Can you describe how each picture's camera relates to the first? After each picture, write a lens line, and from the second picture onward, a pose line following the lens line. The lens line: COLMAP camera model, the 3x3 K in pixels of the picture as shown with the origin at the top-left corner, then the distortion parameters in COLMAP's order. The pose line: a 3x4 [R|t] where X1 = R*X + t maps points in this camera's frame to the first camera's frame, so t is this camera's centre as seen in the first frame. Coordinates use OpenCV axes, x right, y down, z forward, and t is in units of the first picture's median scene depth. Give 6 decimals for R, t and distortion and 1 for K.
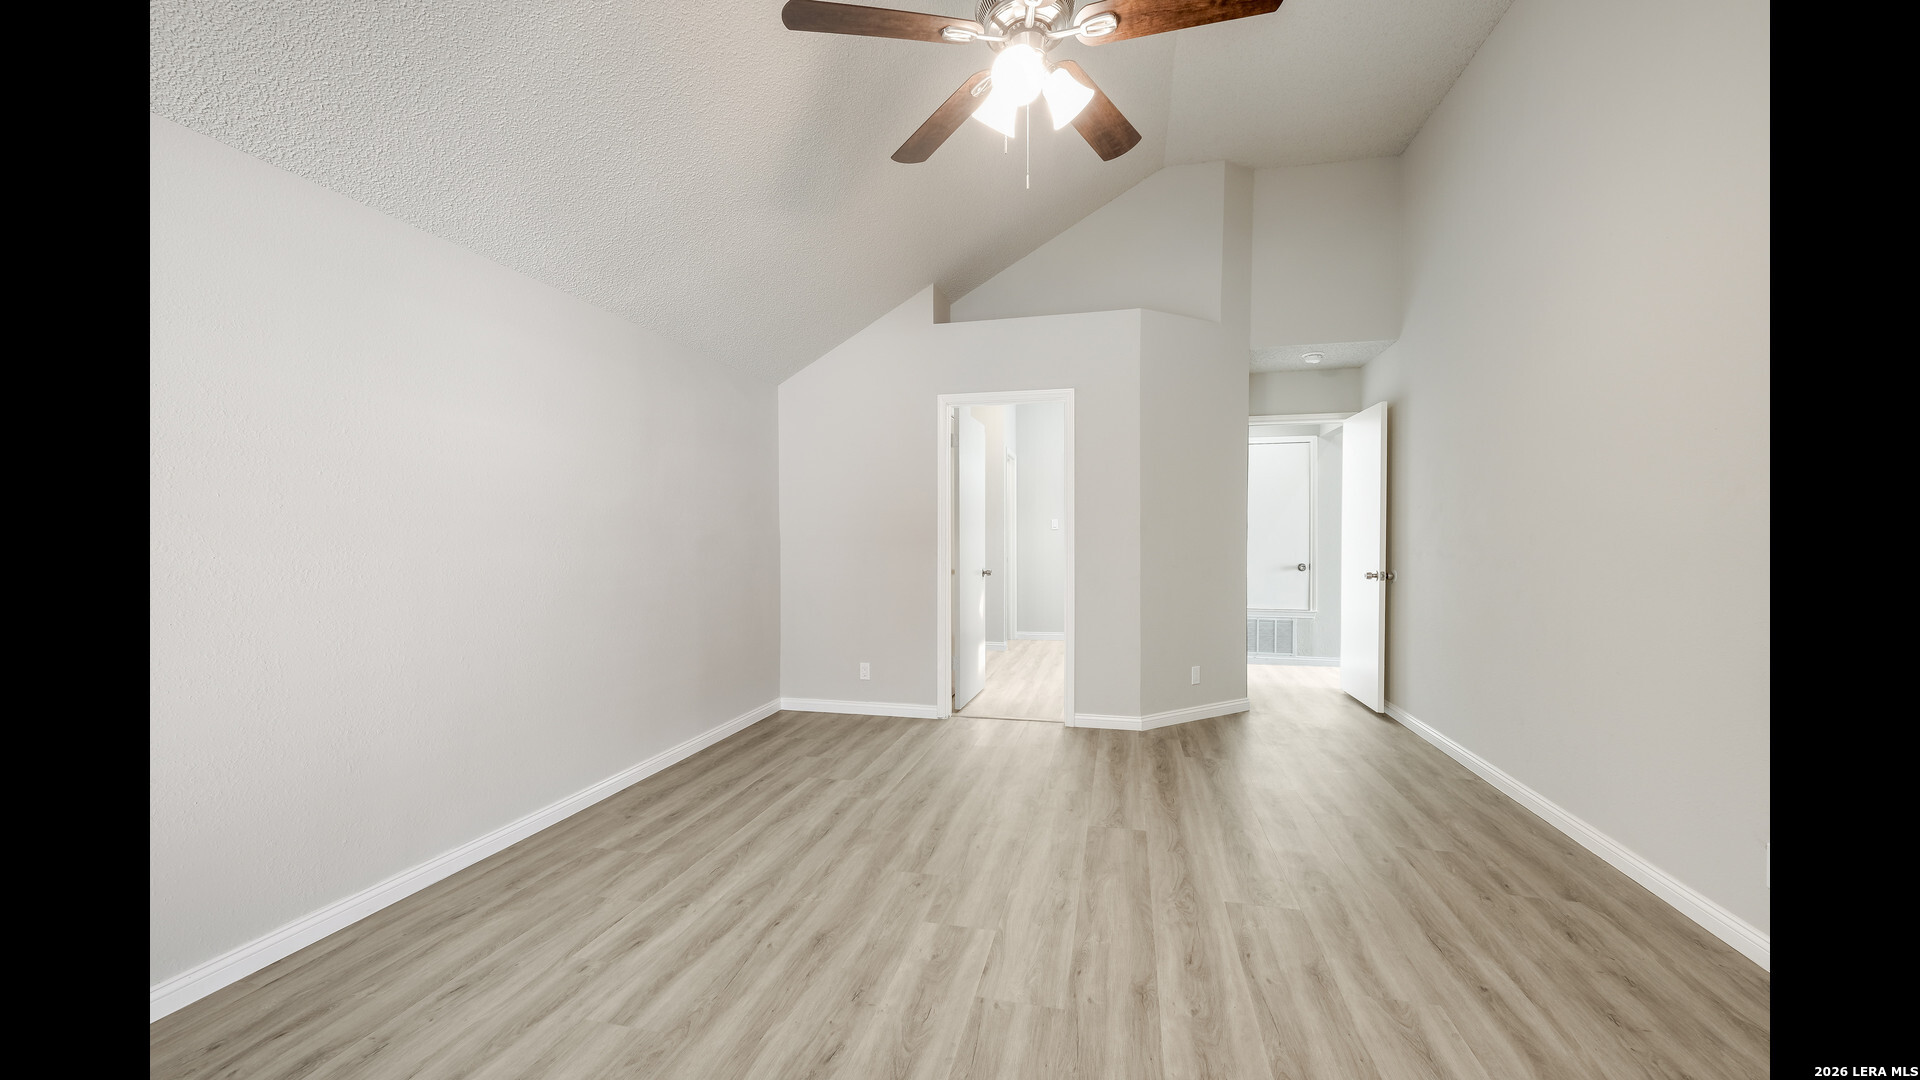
lens RADIAL K [[710.5, 0, 960.0], [0, 710.5, 540.0], [0, 0, 1]] dist [0.001729, -0.000041]
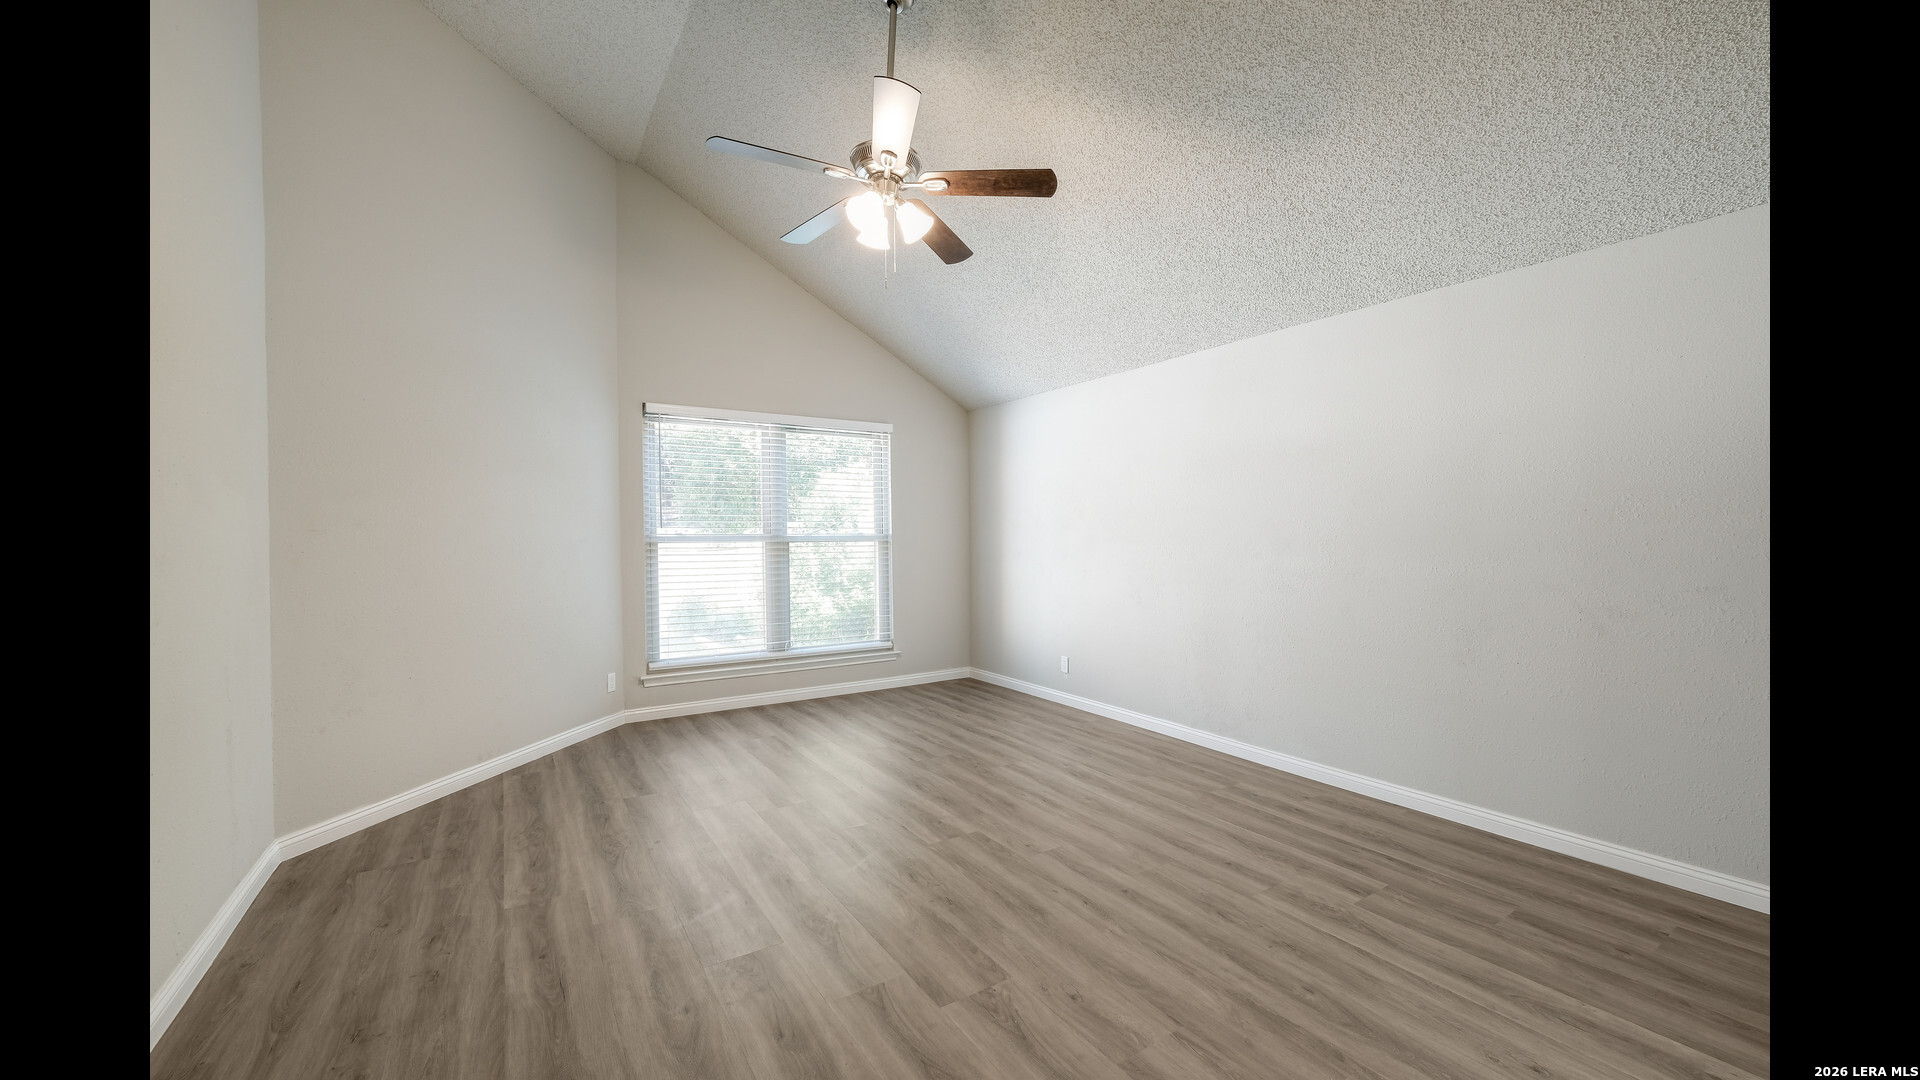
lens RADIAL K [[710.5, 0, 960.0], [0, 710.5, 540.0], [0, 0, 1]] dist [0.001729, -0.000041]
pose [[-0.698581, 0.010085, -0.715459, 0.727038], [0.004795, 0.999944, 0.009413, -0.010950], [0.715514, 0.003145, -0.698591, 1.517458]]
